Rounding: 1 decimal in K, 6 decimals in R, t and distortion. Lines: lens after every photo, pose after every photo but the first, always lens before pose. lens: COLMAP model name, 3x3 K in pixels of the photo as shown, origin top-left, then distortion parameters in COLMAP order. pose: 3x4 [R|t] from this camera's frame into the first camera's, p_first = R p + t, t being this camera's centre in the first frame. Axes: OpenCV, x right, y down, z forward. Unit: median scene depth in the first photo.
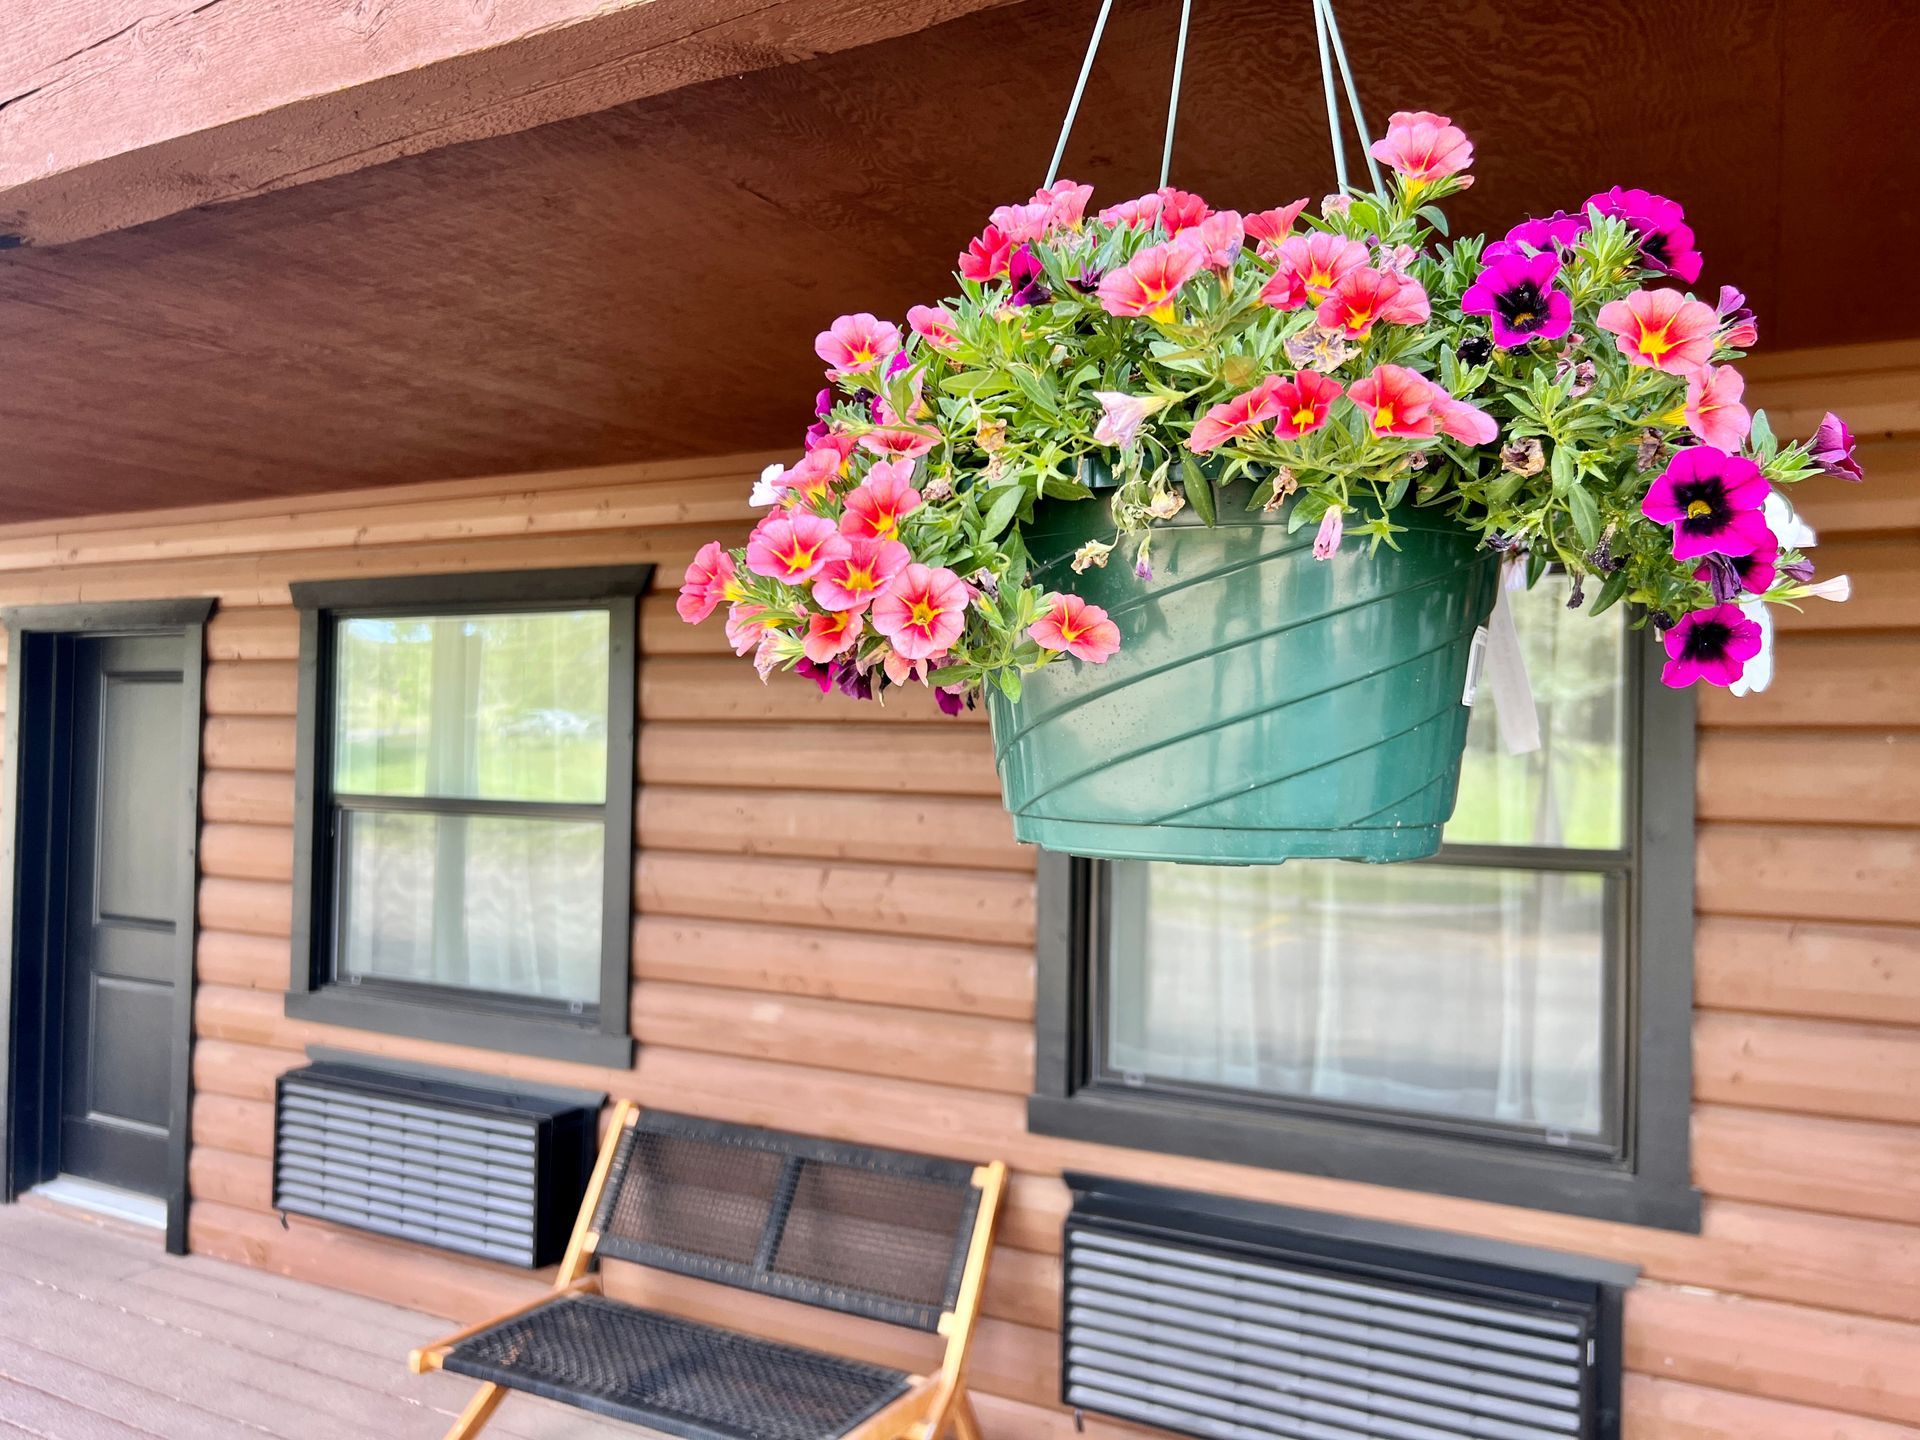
lens RADIAL K [[1473.0, 0, 960.0], [0, 1473.0, 720.0], [0, 0, 1]] dist [0.057079, -0.088879]
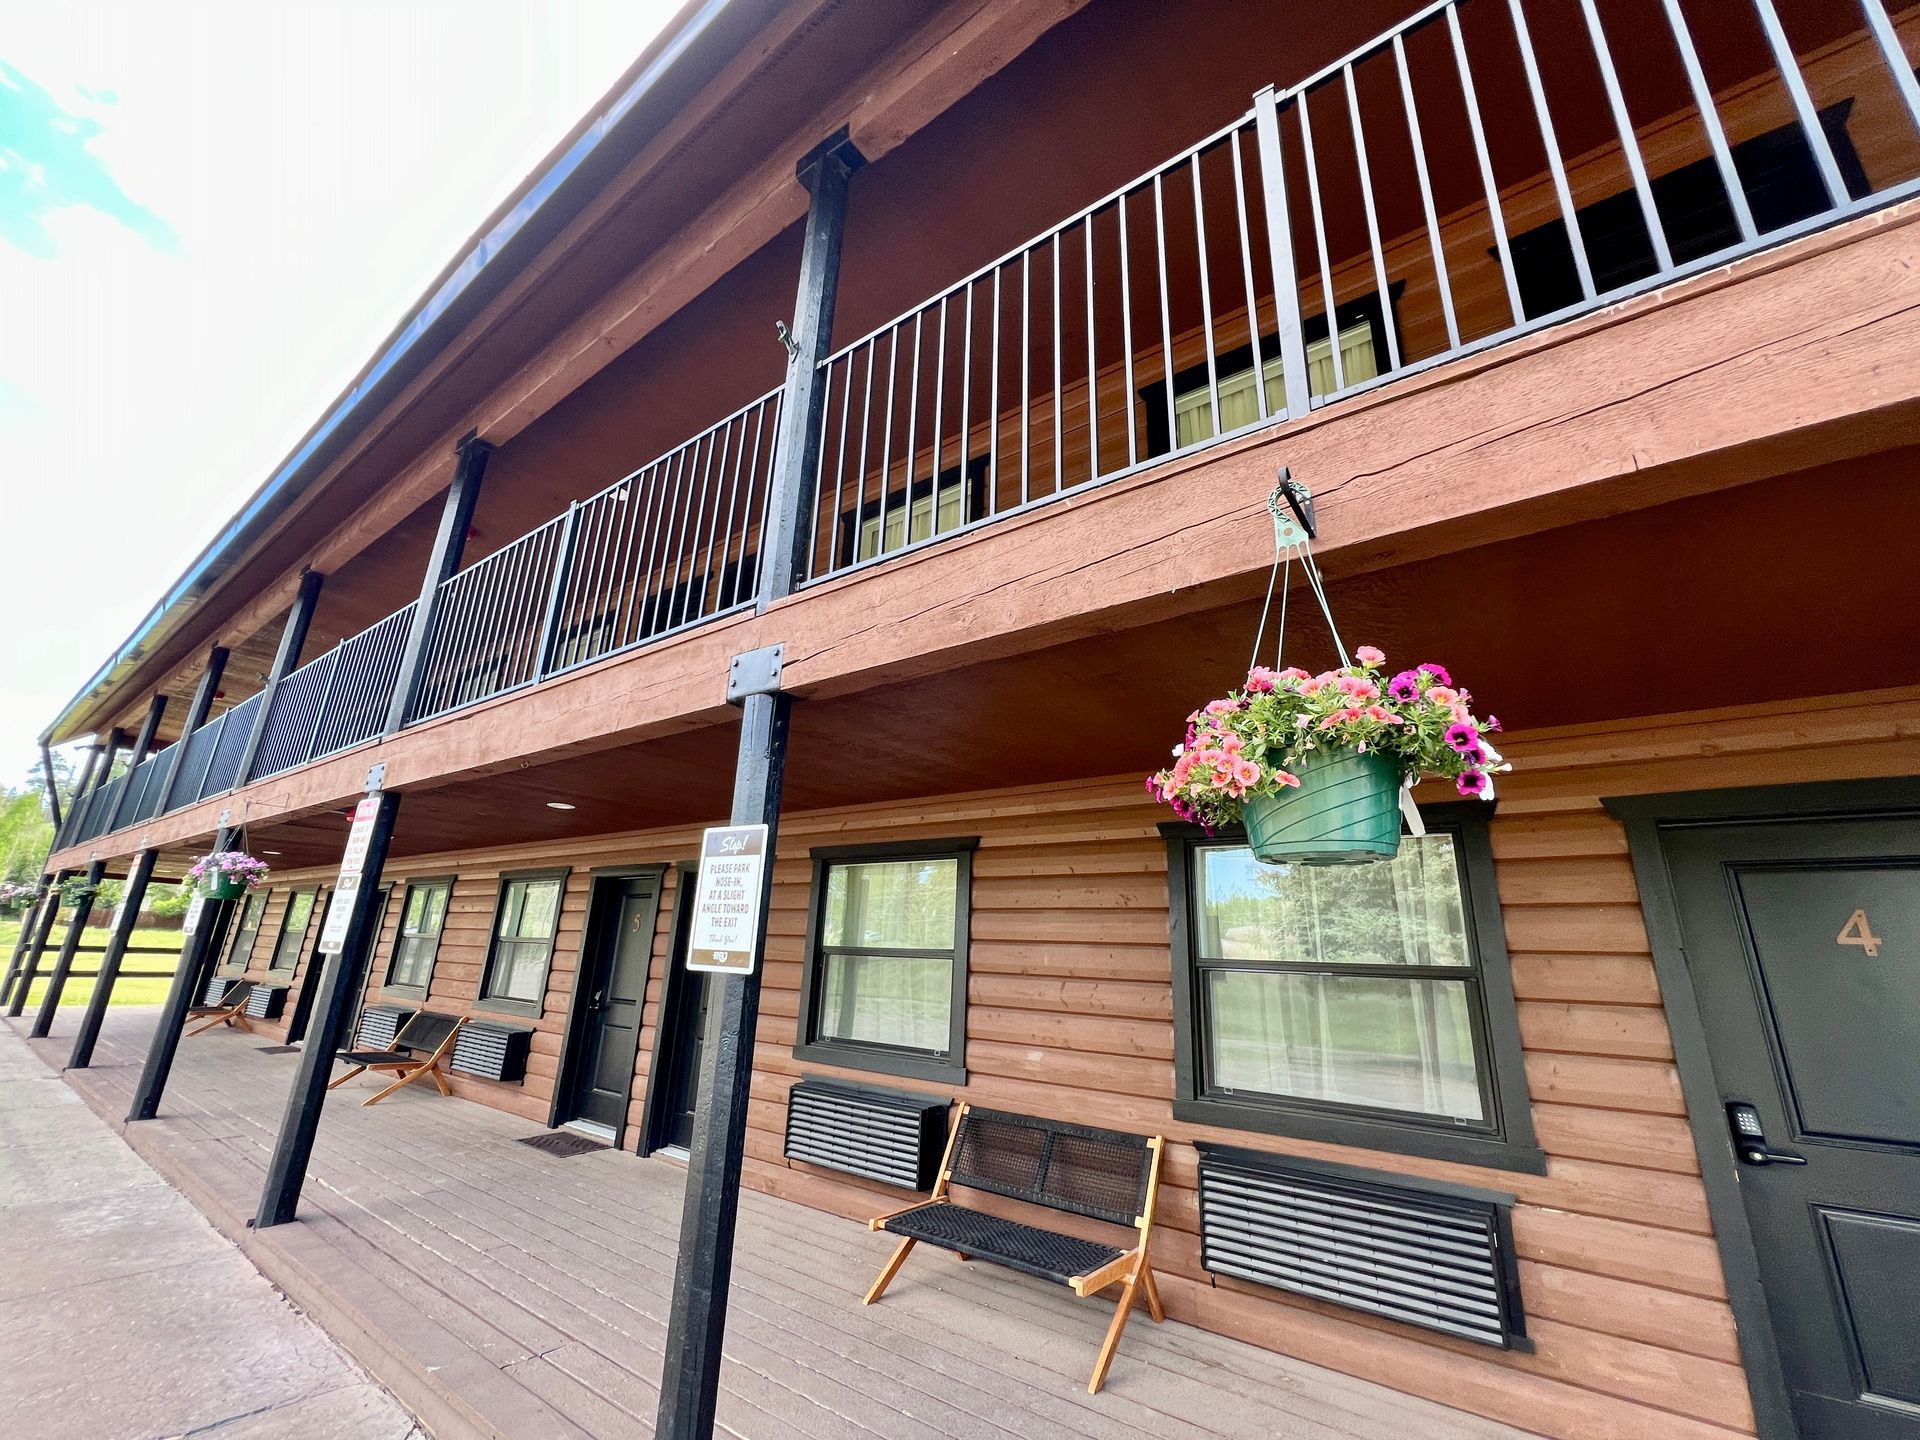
lens RADIAL K [[777.5, 0, 960.0], [0, 777.5, 720.0], [0, 0, 1]] dist [-0.008467, 0.000096]
pose [[0.989772, -0.020736, -0.141145, -0.080966], [-0.020033, 0.959373, -0.281427, 0.063882], [0.141247, 0.281377, 0.949145, -0.177976]]
